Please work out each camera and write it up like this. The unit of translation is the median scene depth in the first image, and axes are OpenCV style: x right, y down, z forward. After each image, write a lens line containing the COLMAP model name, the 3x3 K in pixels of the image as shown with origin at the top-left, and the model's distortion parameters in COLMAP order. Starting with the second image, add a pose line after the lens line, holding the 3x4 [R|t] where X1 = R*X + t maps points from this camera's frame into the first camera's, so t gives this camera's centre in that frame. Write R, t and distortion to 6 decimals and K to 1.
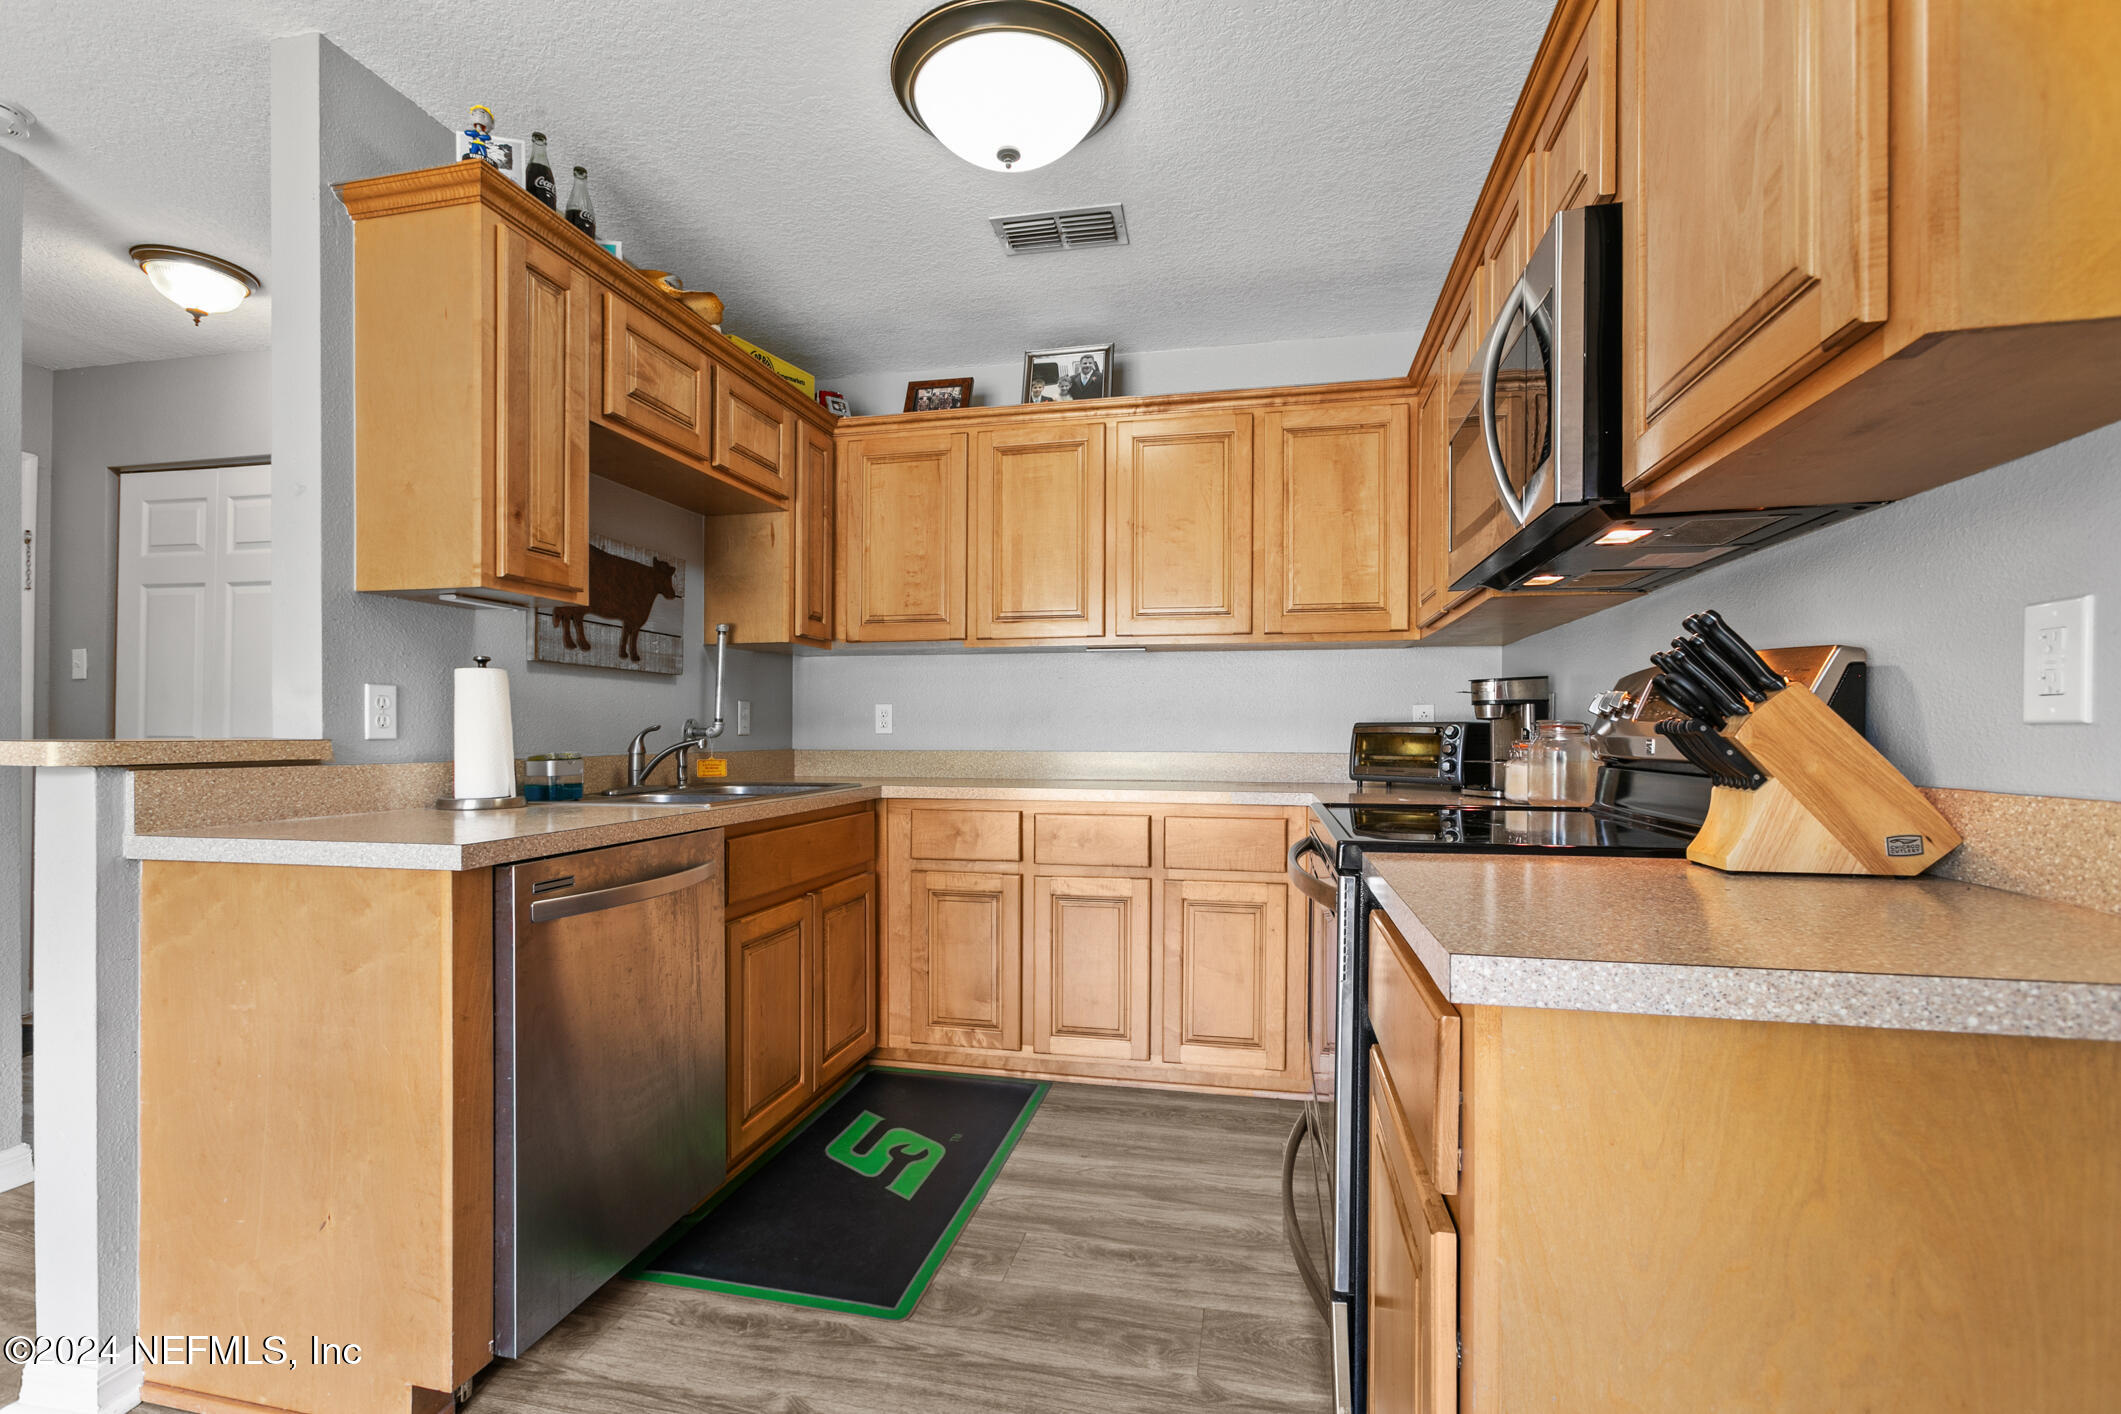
lens RADIAL K [[942.6, 0, 1044.9], [0, 942.6, 738.6], [0, 0, 1]] dist [-0.017016, 0.004546]
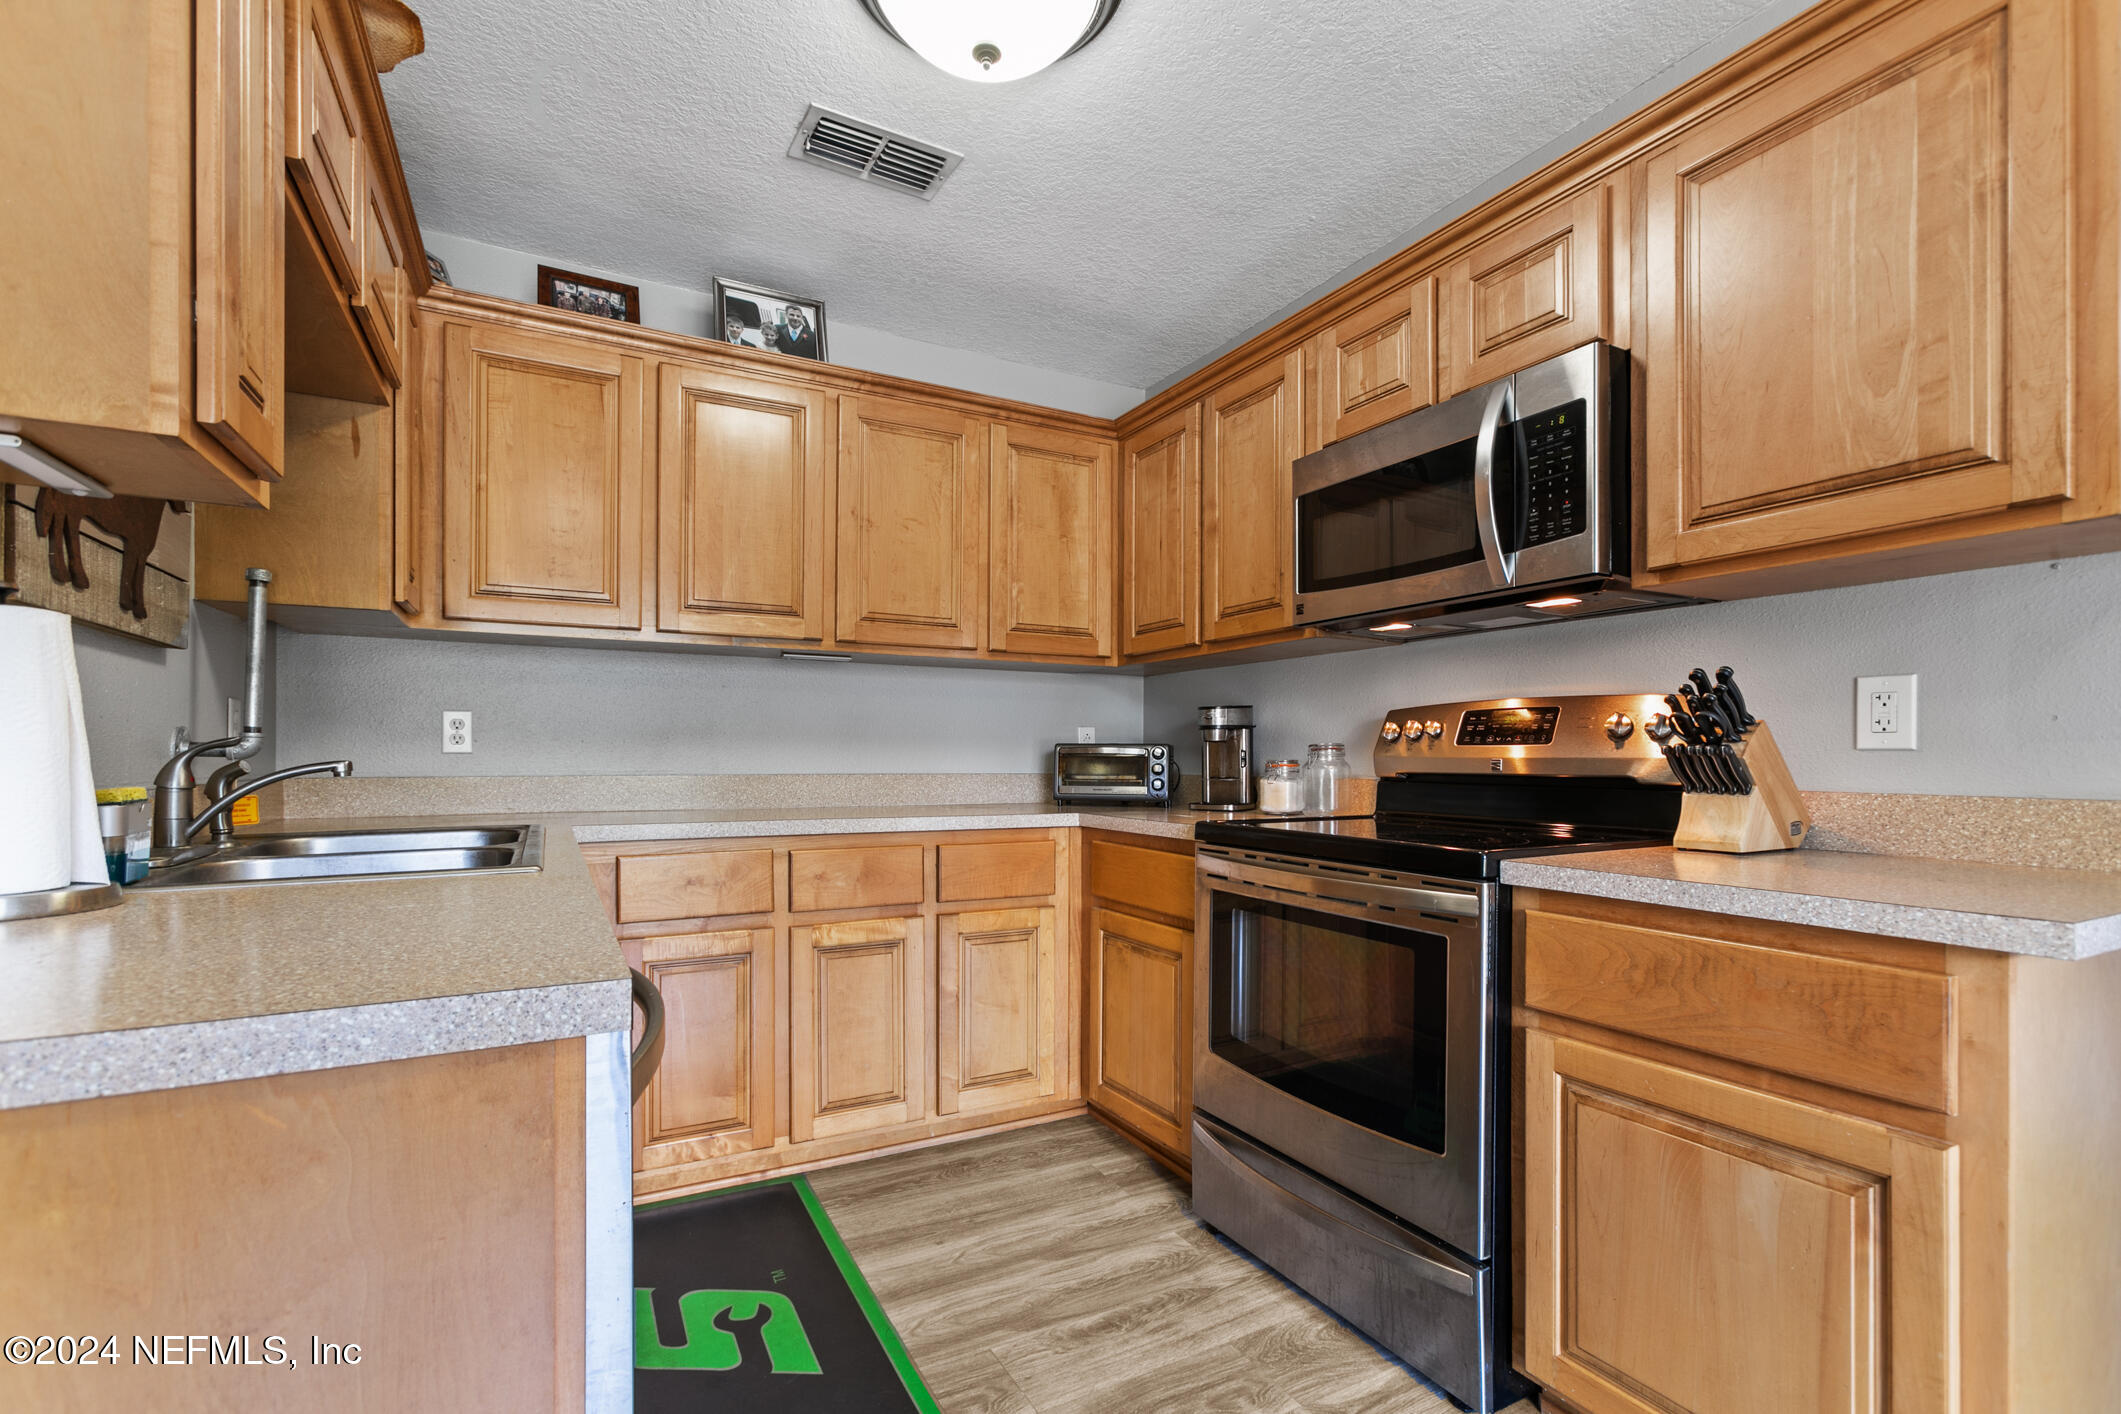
lens RADIAL K [[942.6, 0, 1070.8], [0, 942.6, 759.2], [0, 0, 1]] dist [-0.017016, 0.004546]
pose [[0.755646, -0.001166, 0.654979, -0.372081], [0.001114, 0.999999, 0.000495, -0.000069], [-0.654979, 0.000356, 0.755647, 0.232647]]
